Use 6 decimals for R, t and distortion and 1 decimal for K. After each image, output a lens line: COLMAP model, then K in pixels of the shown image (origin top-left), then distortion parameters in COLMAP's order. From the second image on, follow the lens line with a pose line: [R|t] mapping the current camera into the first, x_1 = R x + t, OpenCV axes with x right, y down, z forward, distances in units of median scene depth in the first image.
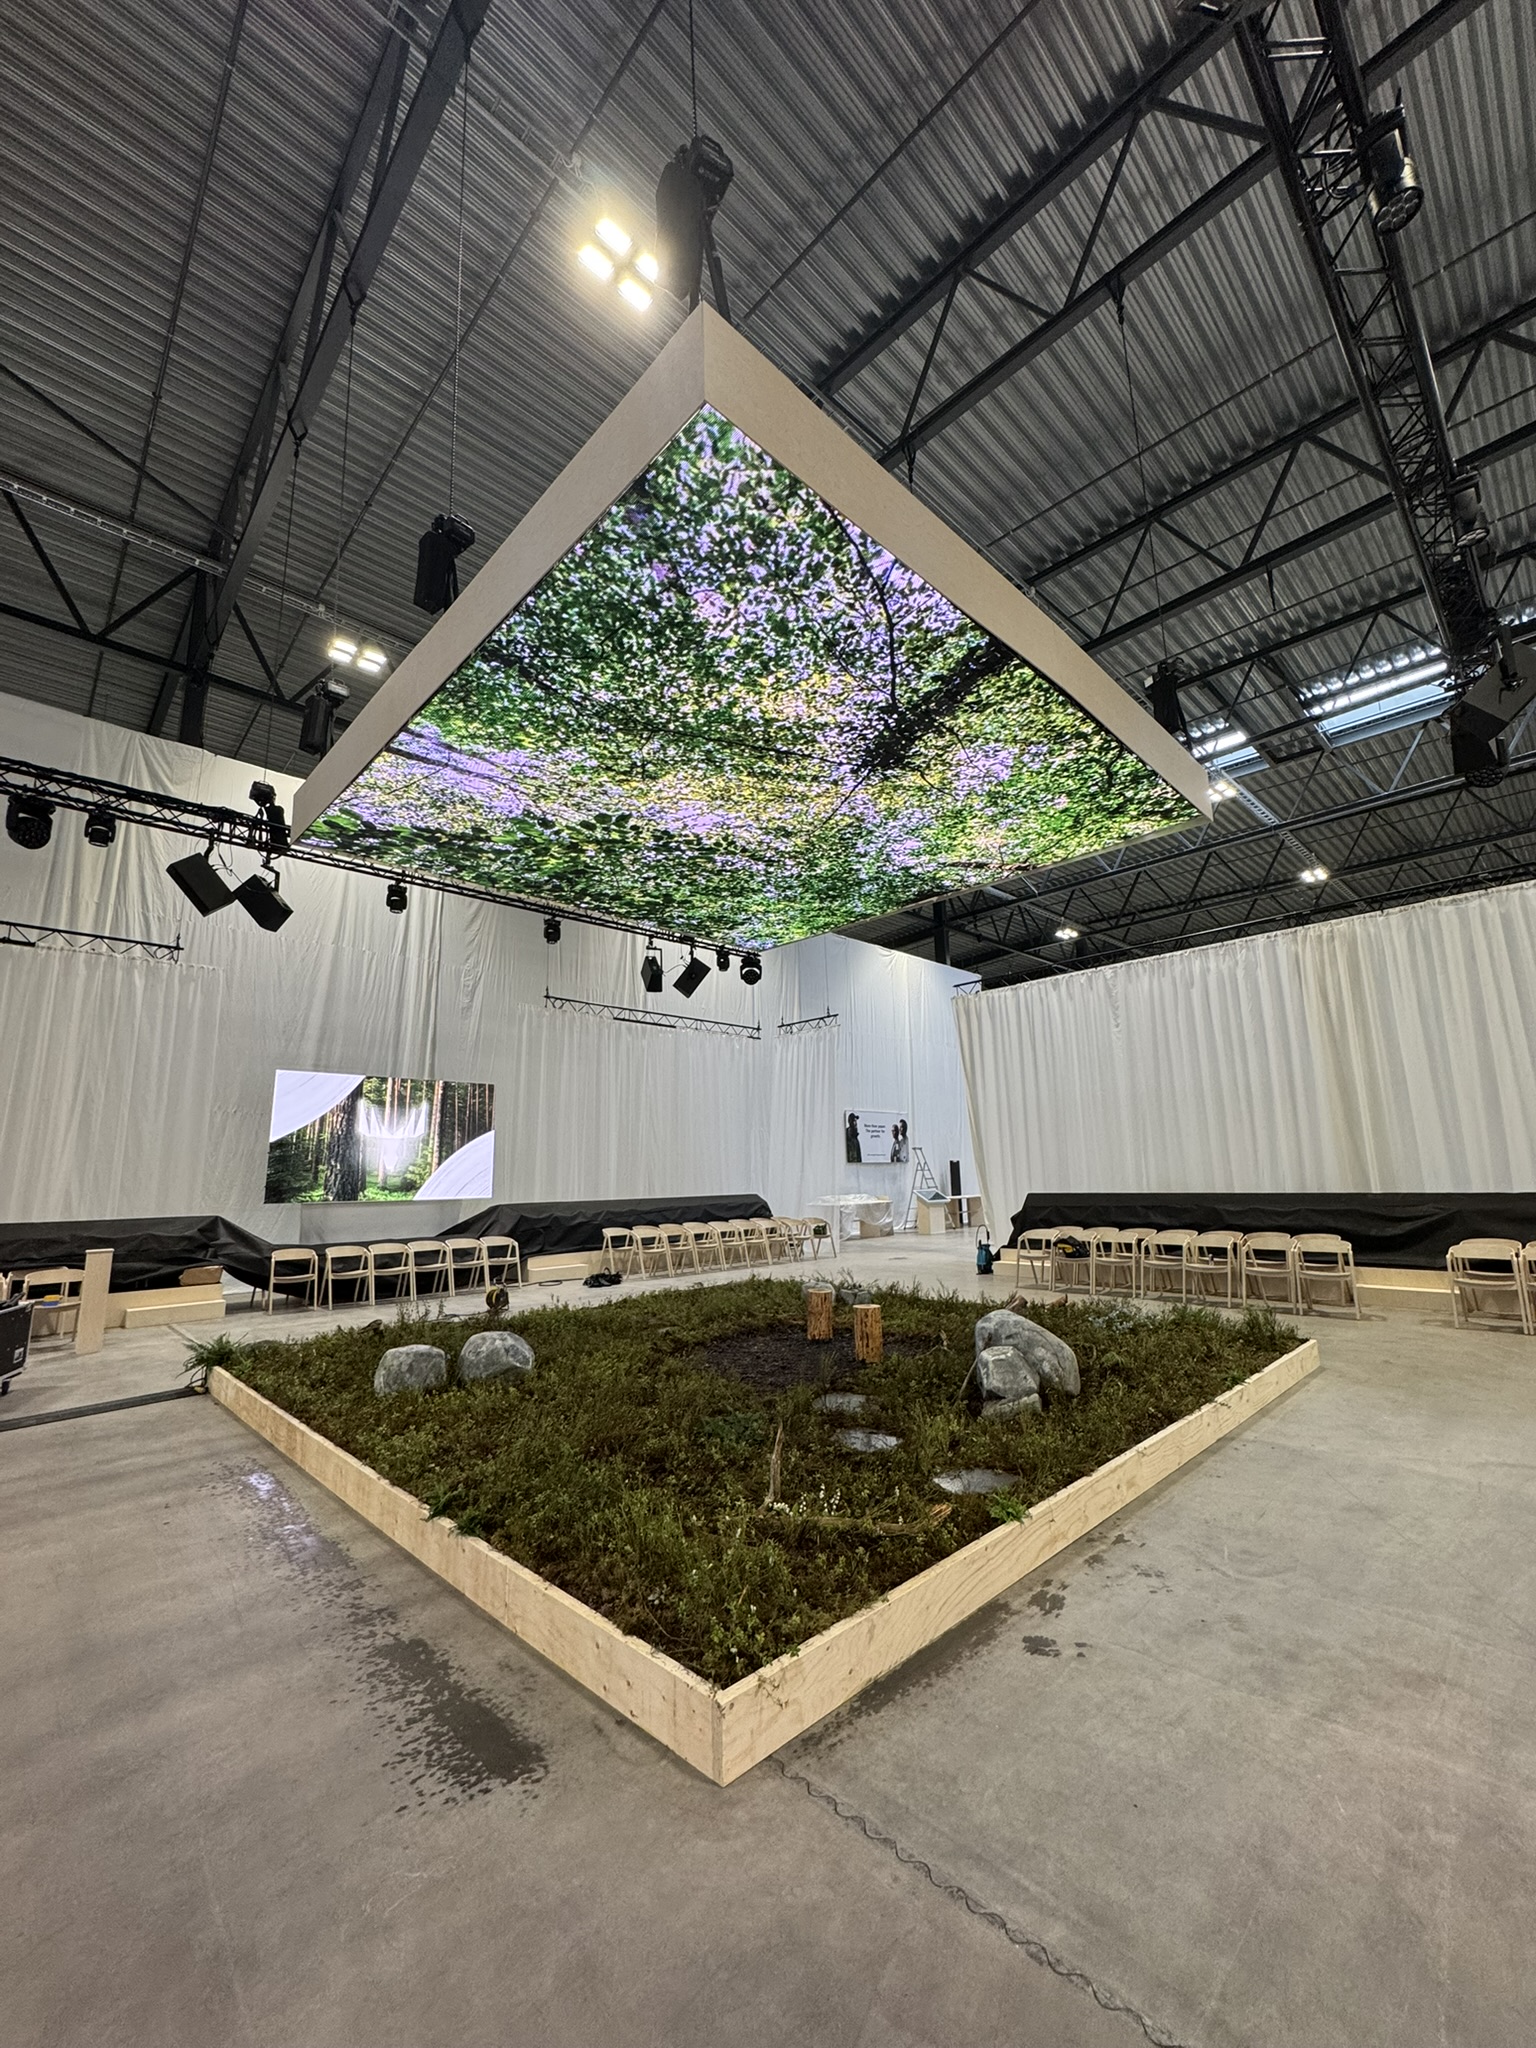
lens RADIAL K [[809.8, 0, 768.0], [0, 809.8, 1024.0], [0, 0, 1]] dist [-0.003100, -0.000075]
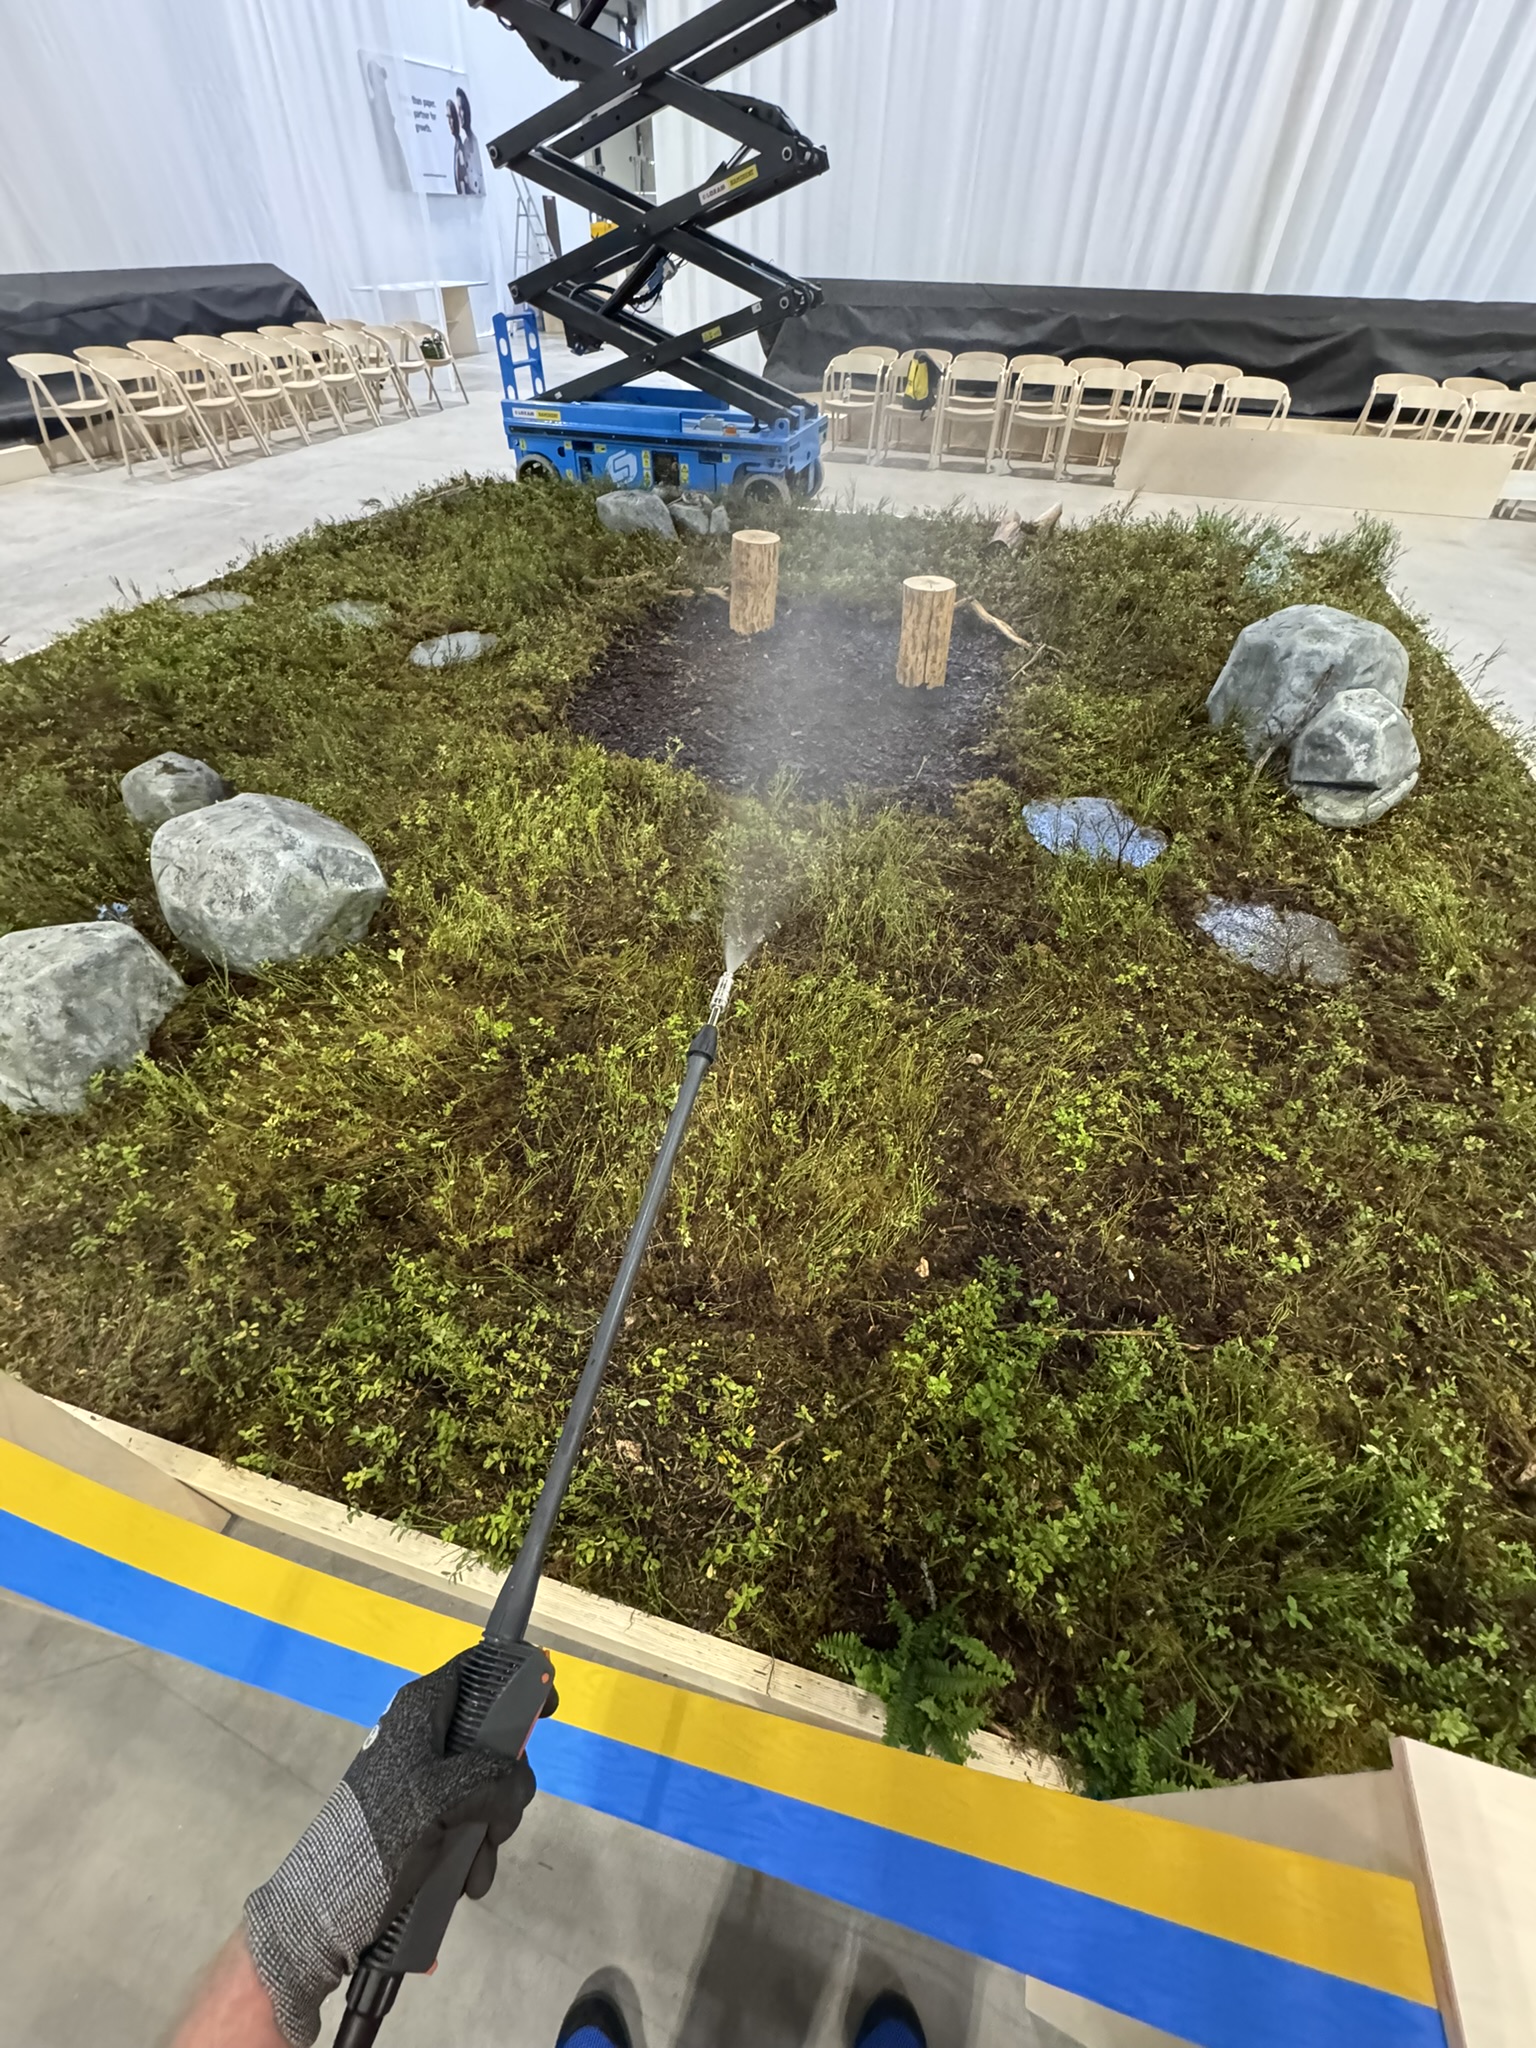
lens RADIAL K [[809.8, 0, 768.0], [0, 809.8, 1024.0], [0, 0, 1]] dist [-0.003100, -0.000075]
pose [[0.868536, -0.327545, 0.371966, -0.100348], [-0.118555, 0.591409, 0.797609, 0.044277], [-0.481237, -0.736851, 0.474828, 0.222204]]
